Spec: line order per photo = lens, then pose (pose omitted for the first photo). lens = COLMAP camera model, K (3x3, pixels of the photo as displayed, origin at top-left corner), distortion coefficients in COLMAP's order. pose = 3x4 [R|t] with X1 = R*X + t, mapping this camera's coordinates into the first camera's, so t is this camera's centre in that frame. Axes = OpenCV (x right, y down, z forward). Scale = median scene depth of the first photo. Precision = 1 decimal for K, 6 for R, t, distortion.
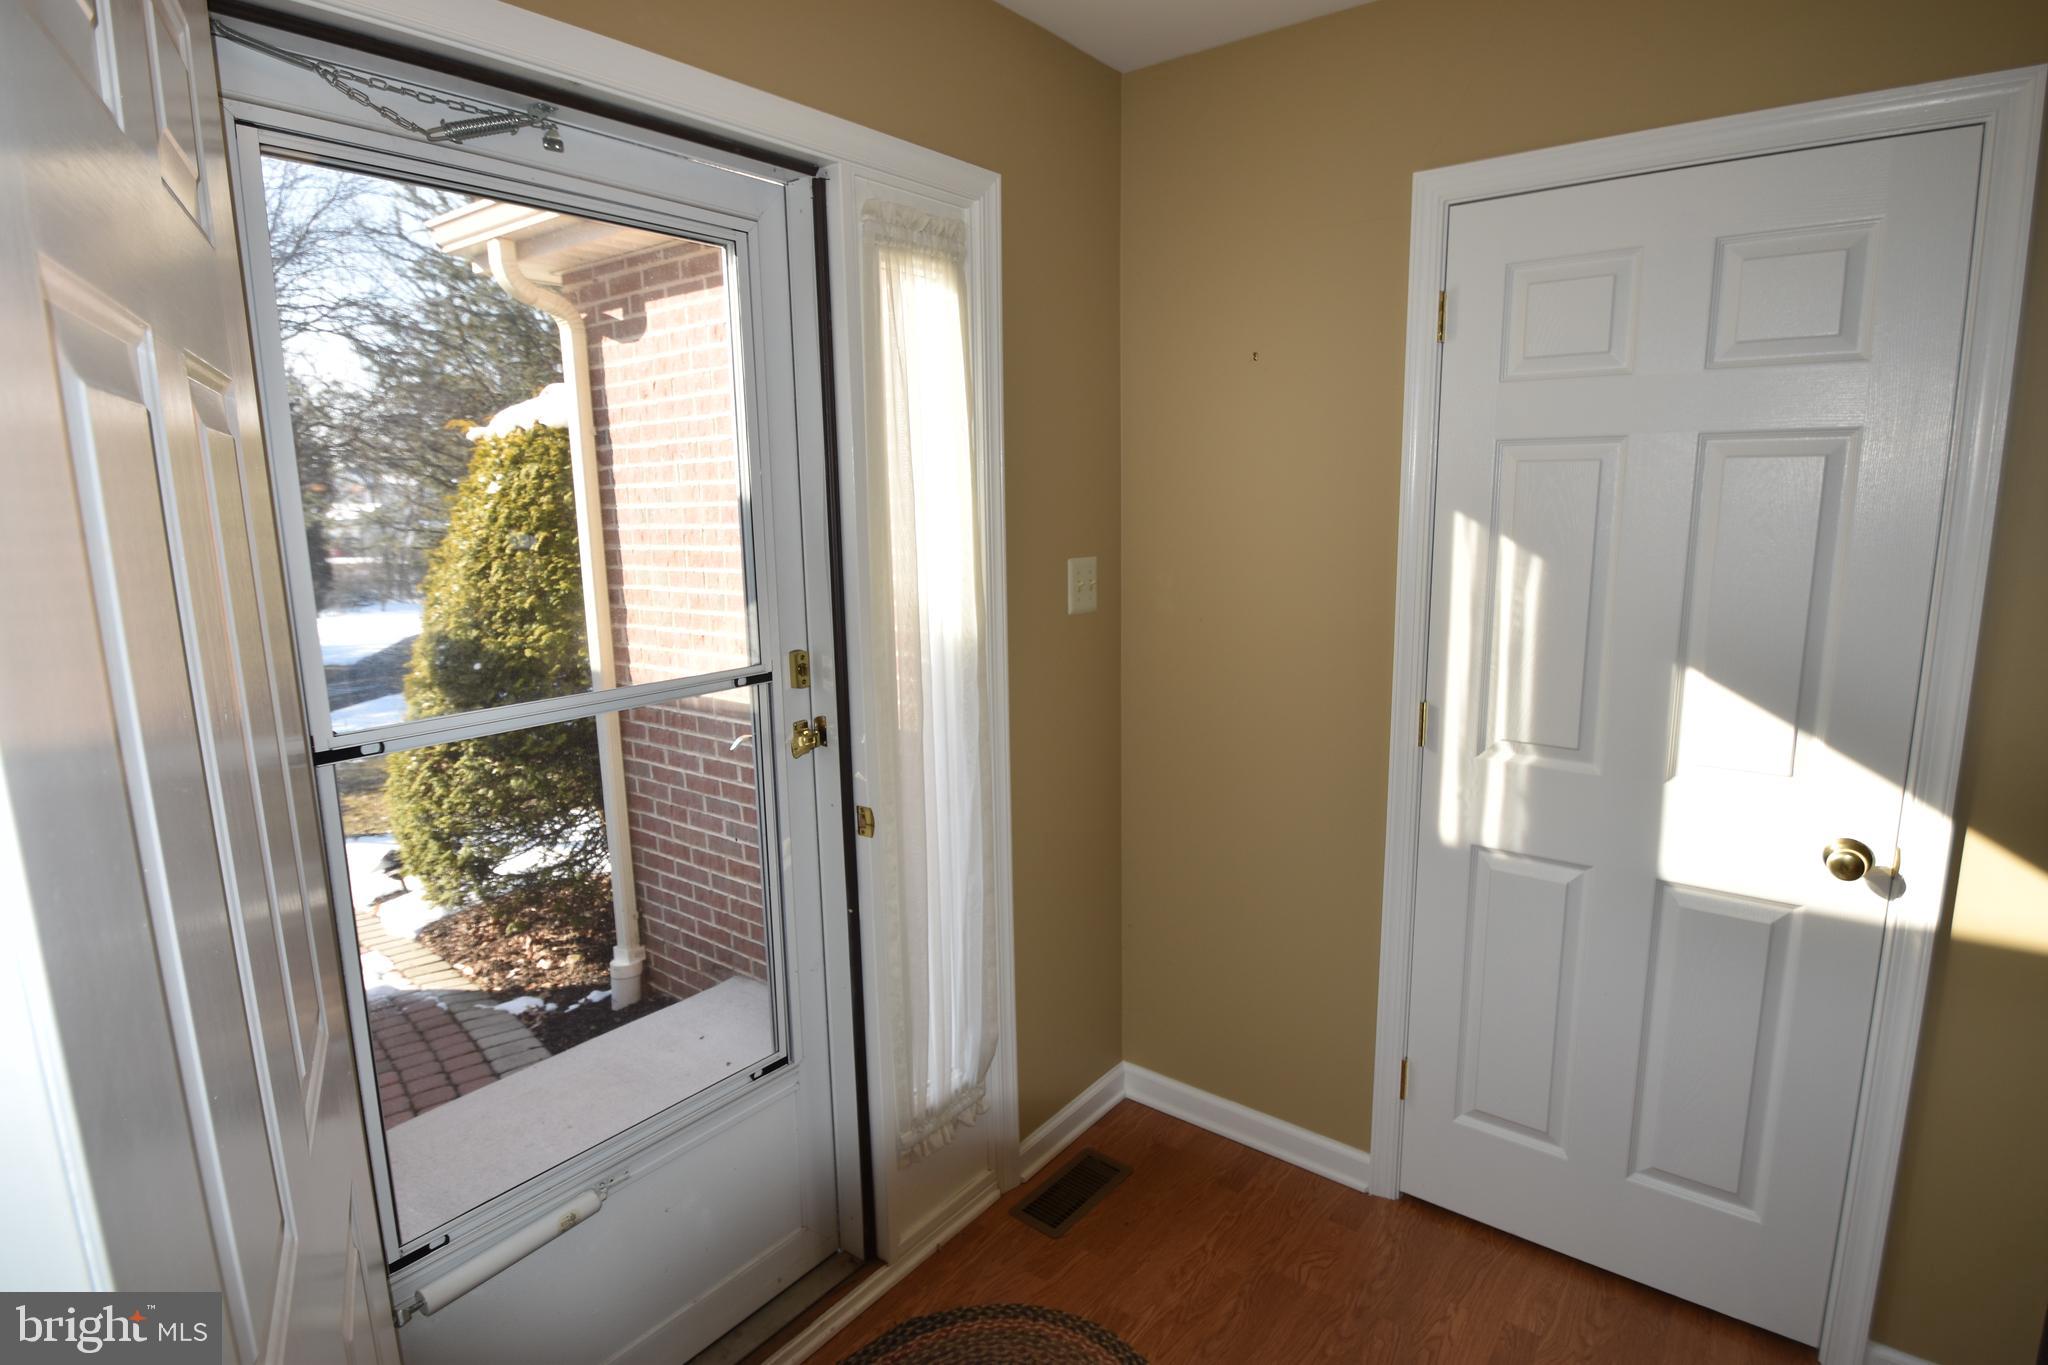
lens RADIAL K [[1049.3, 0, 1034.6], [0, 1049.3, 682.3], [0, 0, 1]] dist [-0.019991, -0.000108]
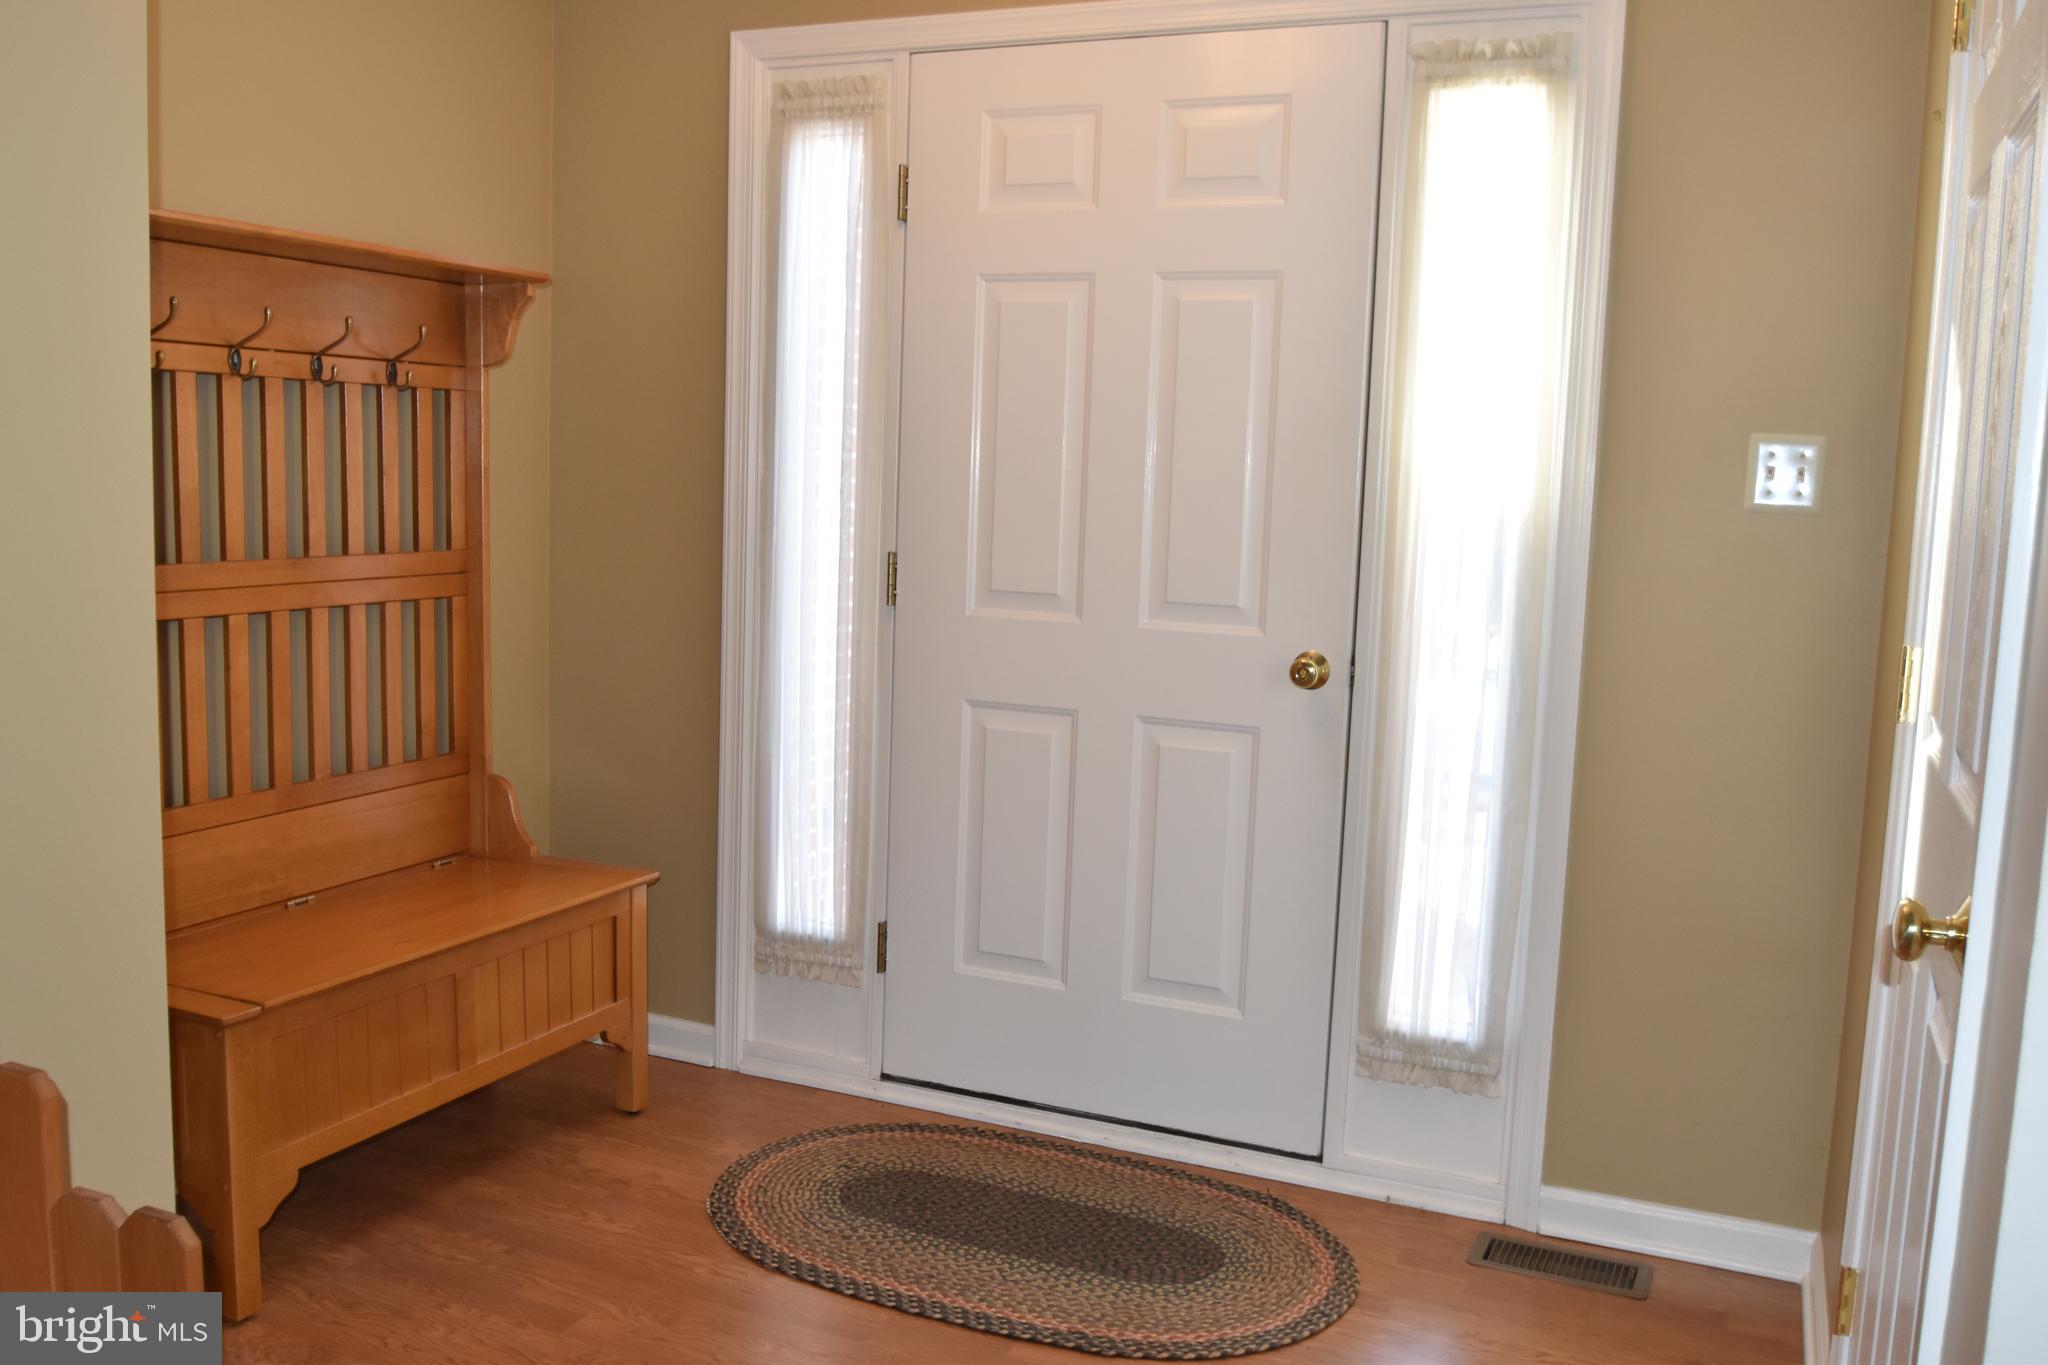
lens RADIAL K [[1748.7, 0, 1028.5], [0, 1748.7, 677.1], [0, 0, 1]] dist [-0.046967, -0.001753]
pose [[0.239325, 0.144955, -0.960058, 1.362091], [-0.213653, 0.972419, 0.093562, 0.052074], [0.947141, 0.182727, 0.263694, 0.294367]]
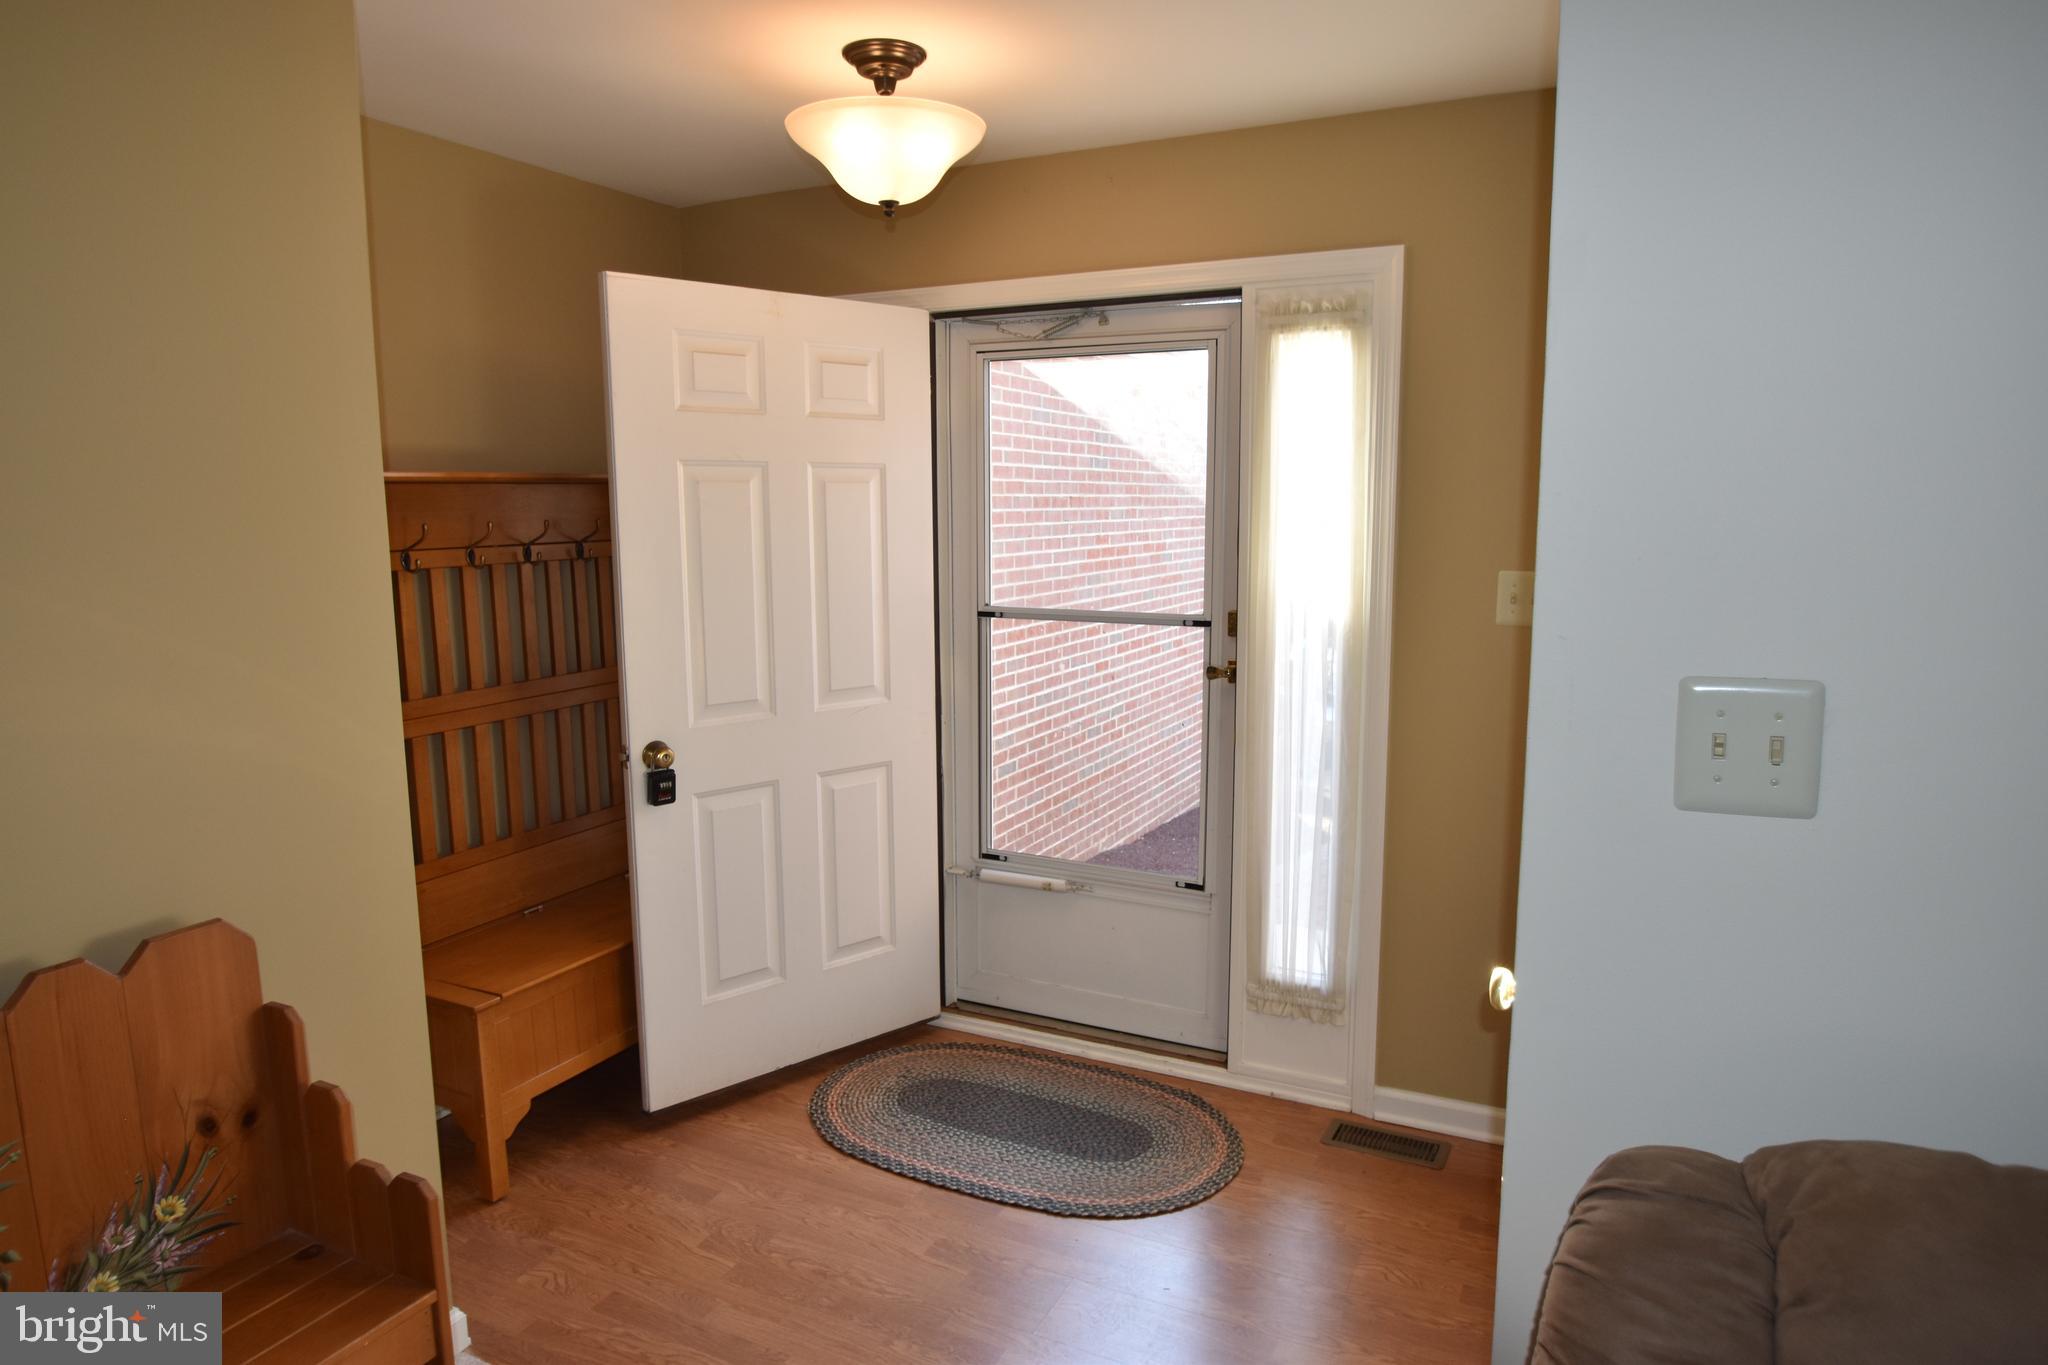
lens RADIAL K [[1267.9, 0, 1021.1], [0, 1267.9, 688.0], [0, 0, 1]] dist [-0.019019, -0.000174]
pose [[0.190875, 0.159543, -0.968562, 1.473769], [-0.174034, 0.976572, 0.126565, -0.098843], [0.966064, 0.144405, 0.214169, 0.353243]]
